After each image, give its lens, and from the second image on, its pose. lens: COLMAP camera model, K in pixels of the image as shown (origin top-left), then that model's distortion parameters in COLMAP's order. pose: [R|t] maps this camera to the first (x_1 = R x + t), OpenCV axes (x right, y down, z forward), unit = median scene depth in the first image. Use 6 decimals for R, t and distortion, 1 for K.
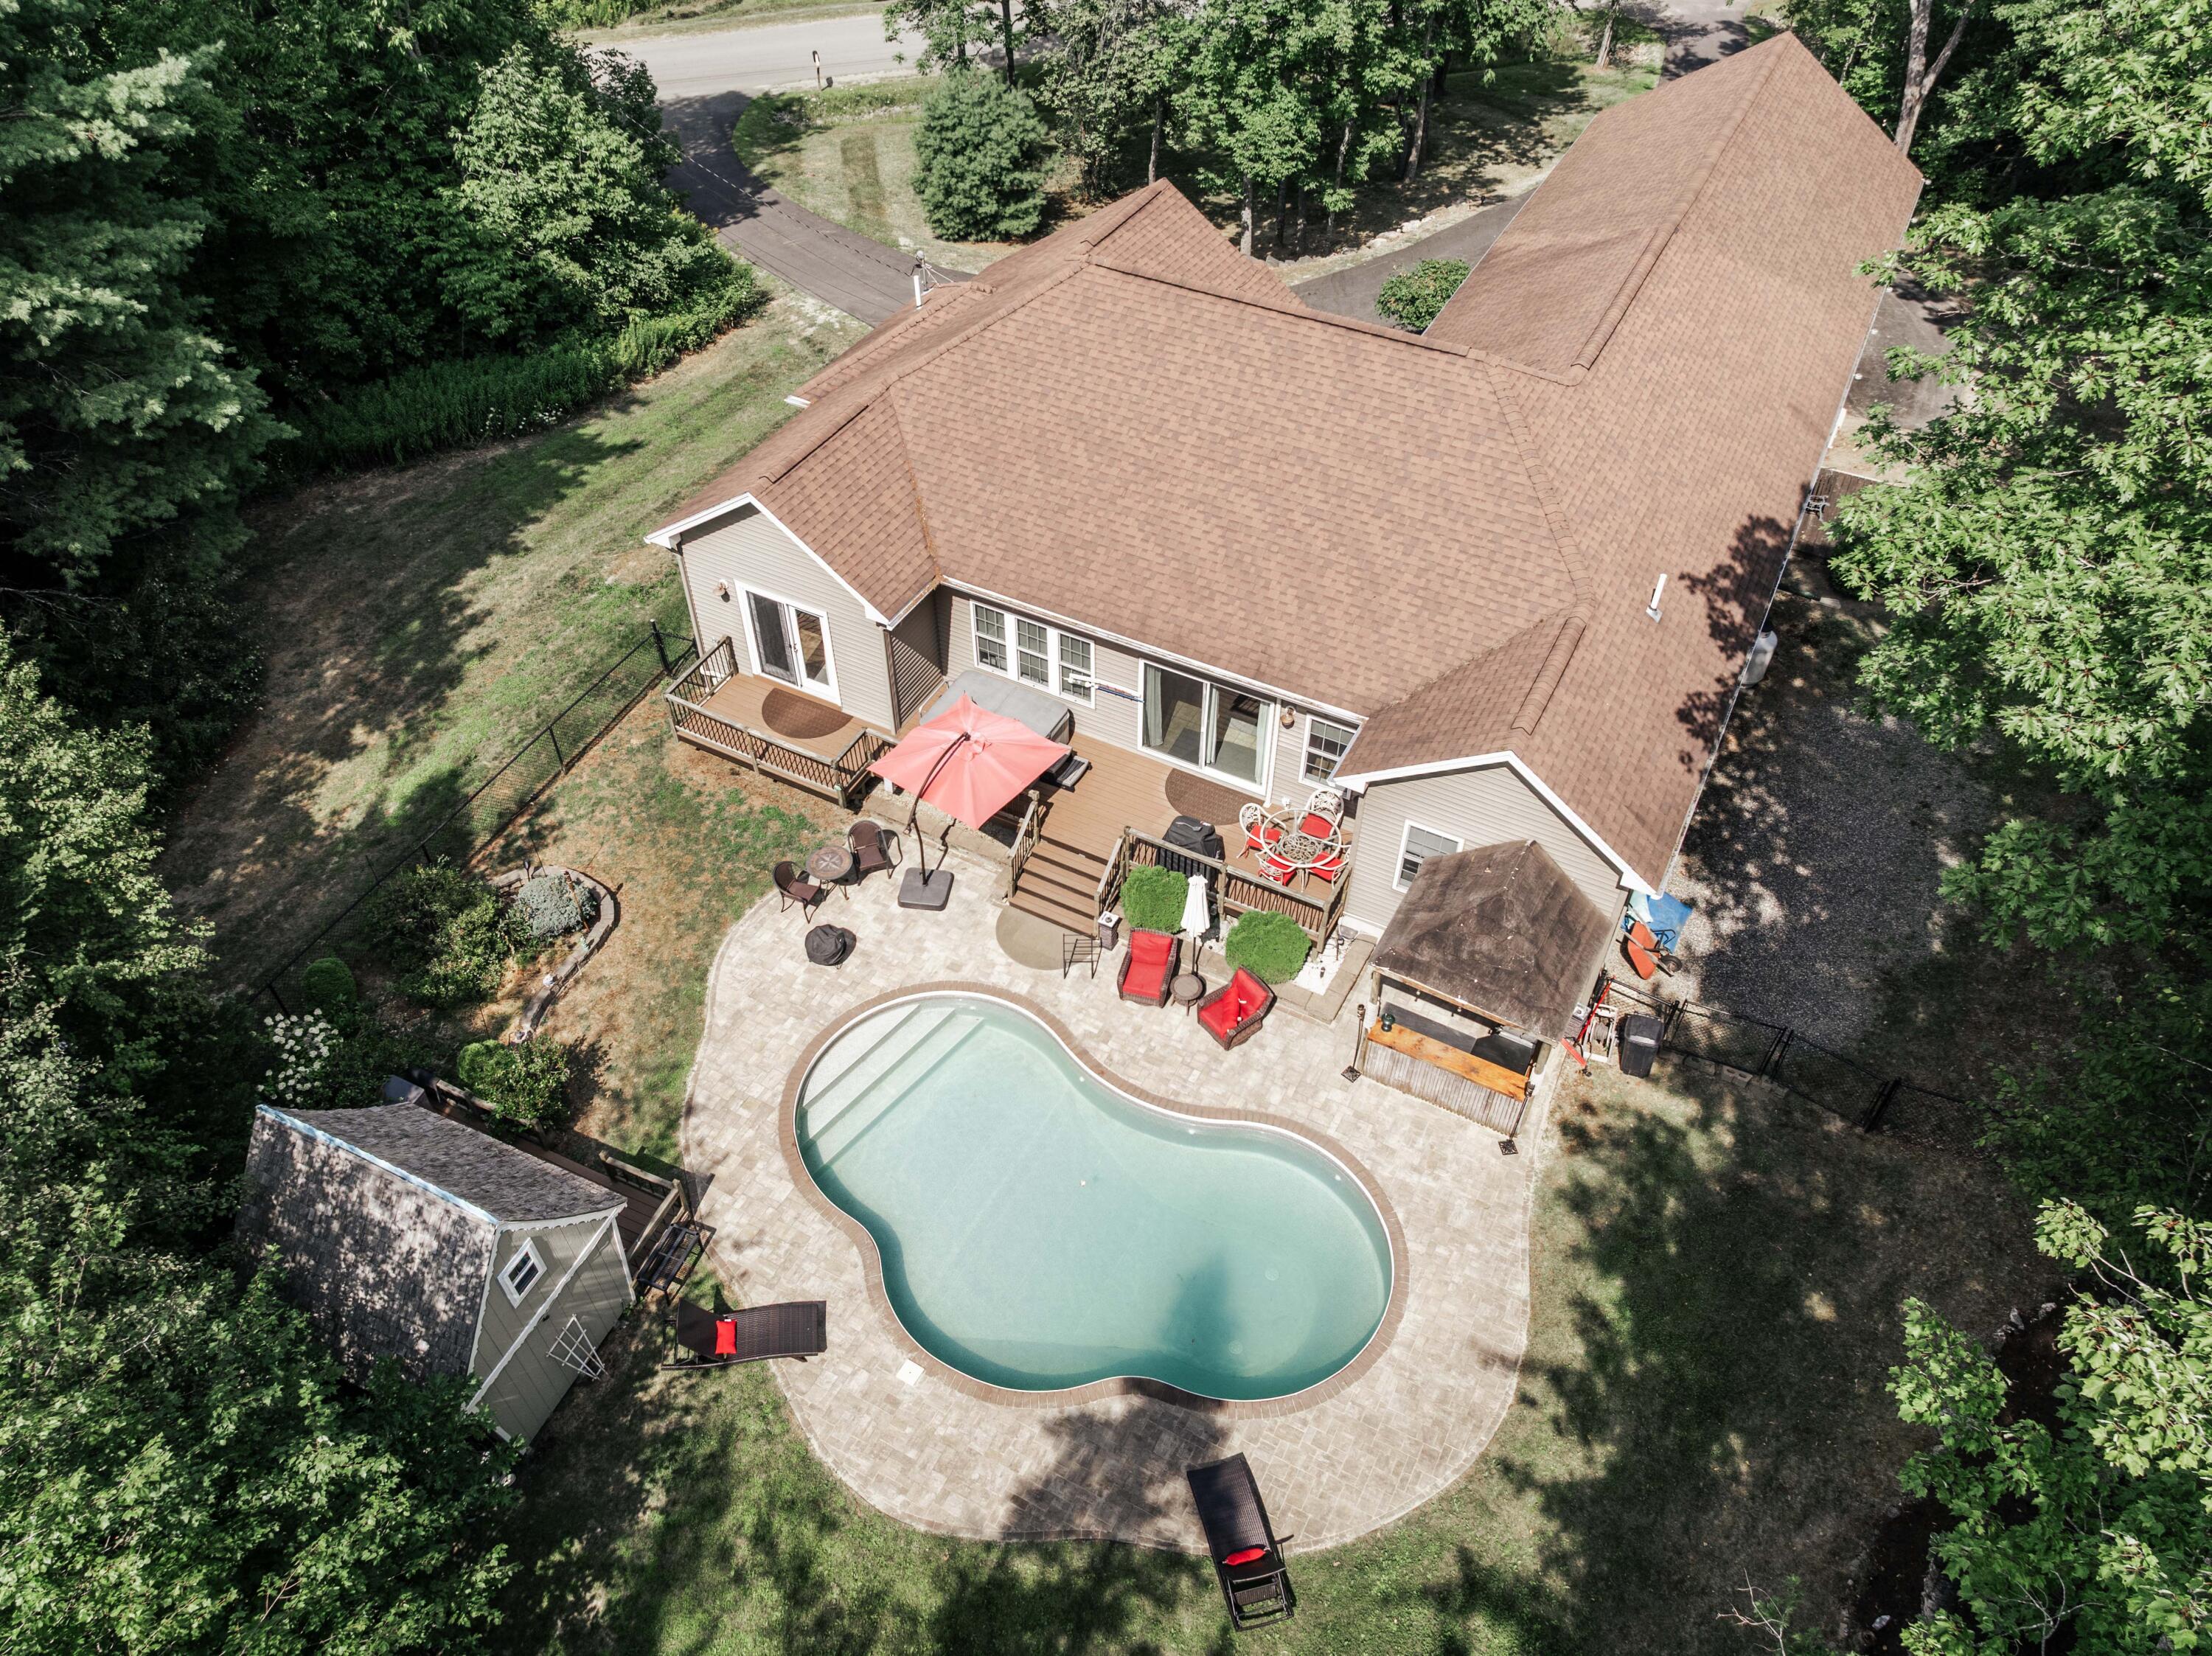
lens RADIAL K [[1556.7, 0, 1109.9], [0, 1556.7, 831.2], [0, 0, 1]] dist [-0.039529, 0.007429]
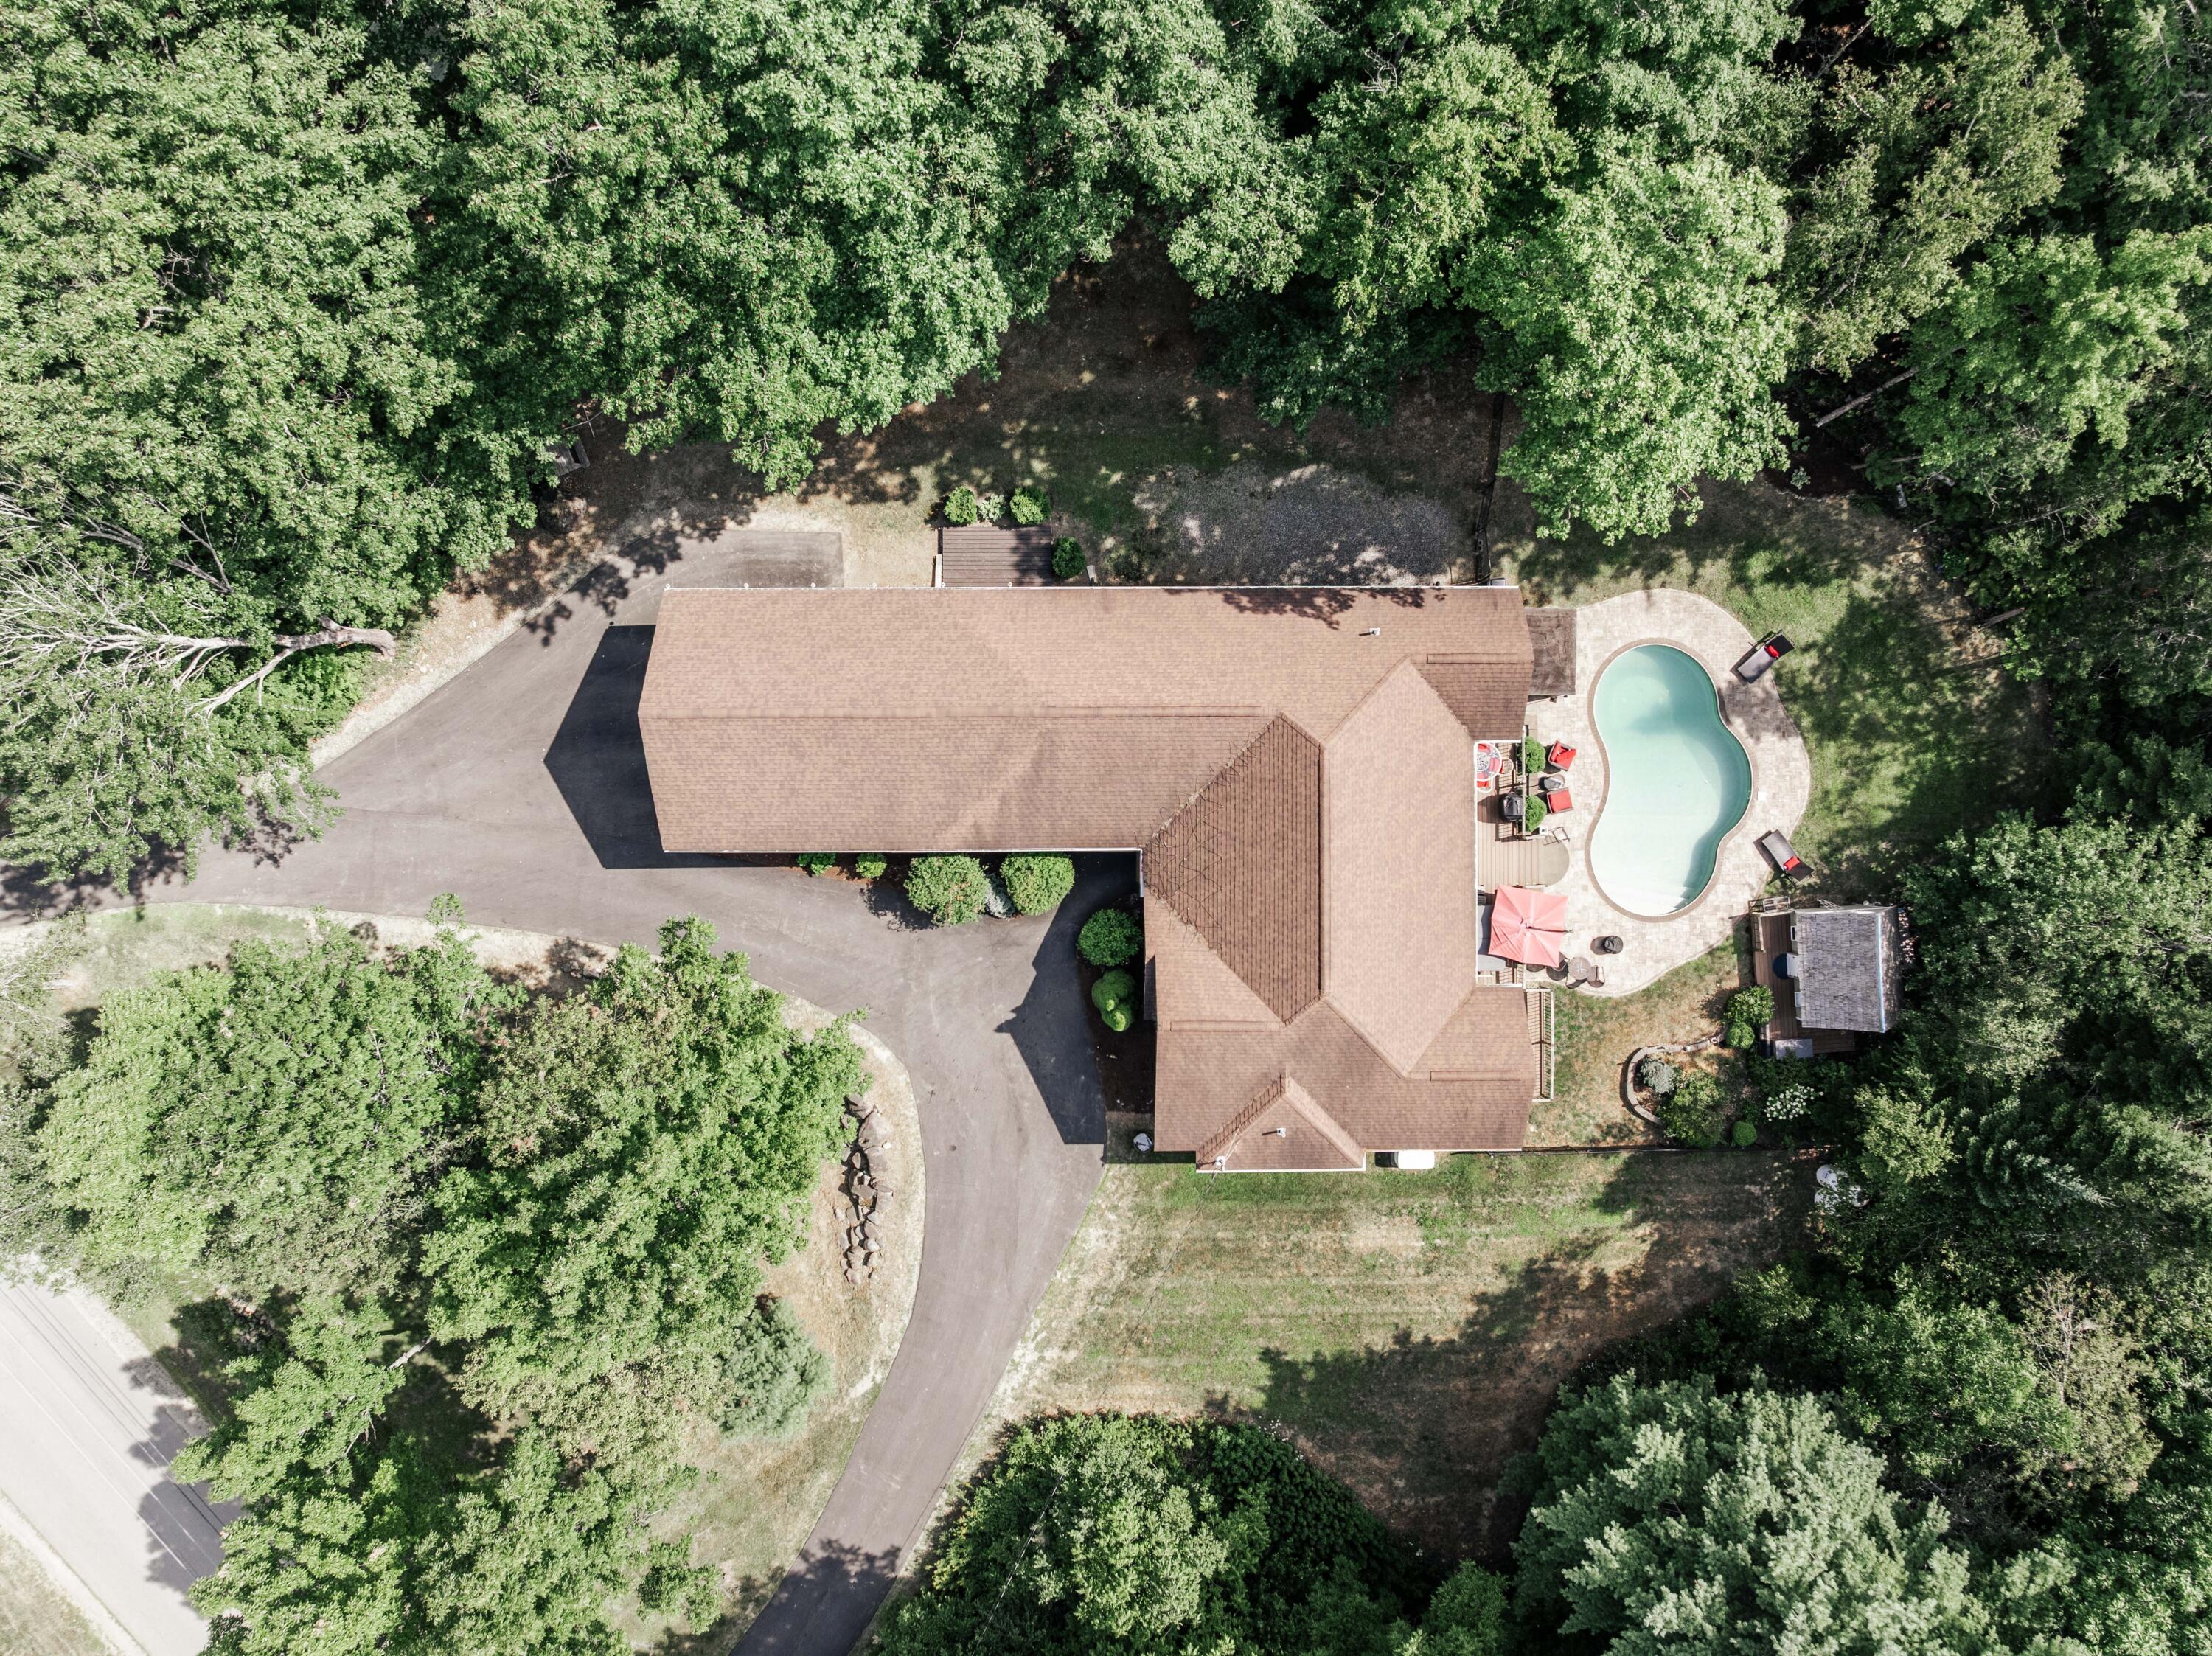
lens RADIAL K [[1556.7, 0, 1108.5], [0, 1556.7, 820.8], [0, 0, 1]] dist [-0.039529, 0.007429]
pose [[-0.470444, -0.882385, 0.008877, 0.263372], [0.631852, -0.329816, 0.701416, -1.730851], [-0.615992, 0.335586, 0.712697, -0.127809]]
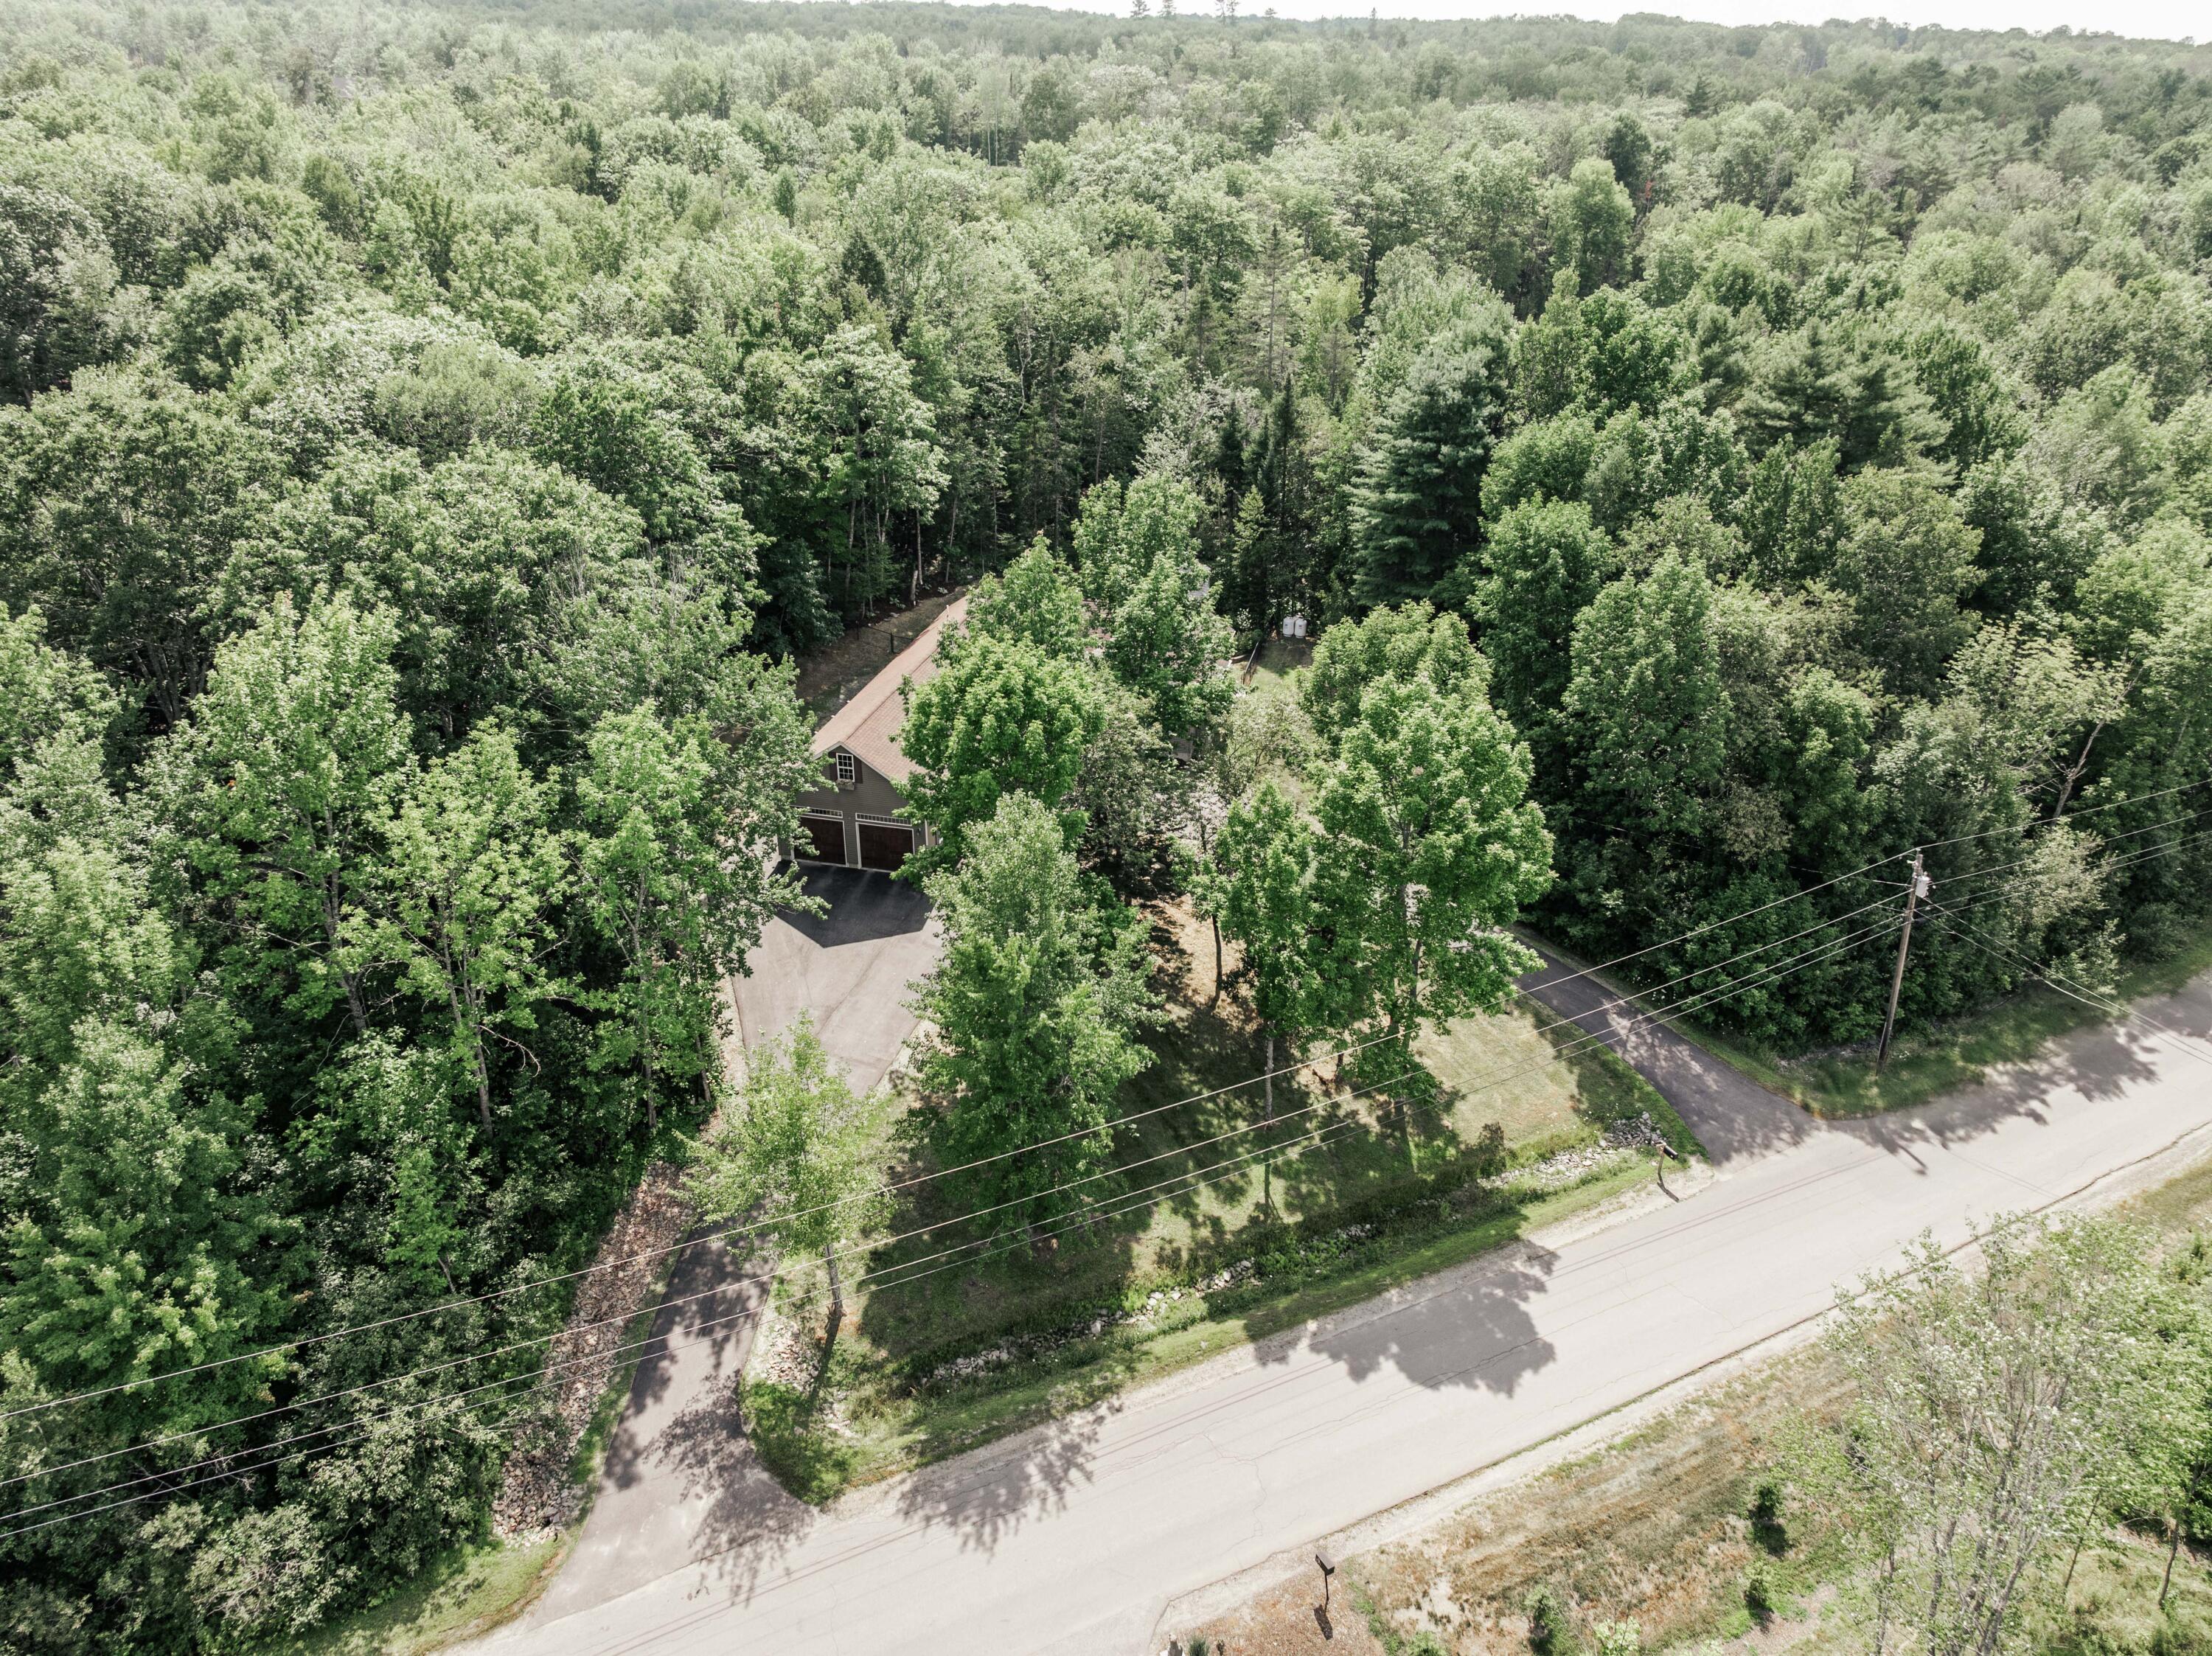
lens RADIAL K [[1556.7, 0, 1113.5], [0, 1556.7, 791.0], [0, 0, 1]] dist [-0.039529, 0.007429]
pose [[-0.968373, 0.100125, -0.228534, 0.808603], [-0.186555, 0.317667, 0.929669, -3.351254], [0.165681, 0.942901, -0.288942, 2.405659]]
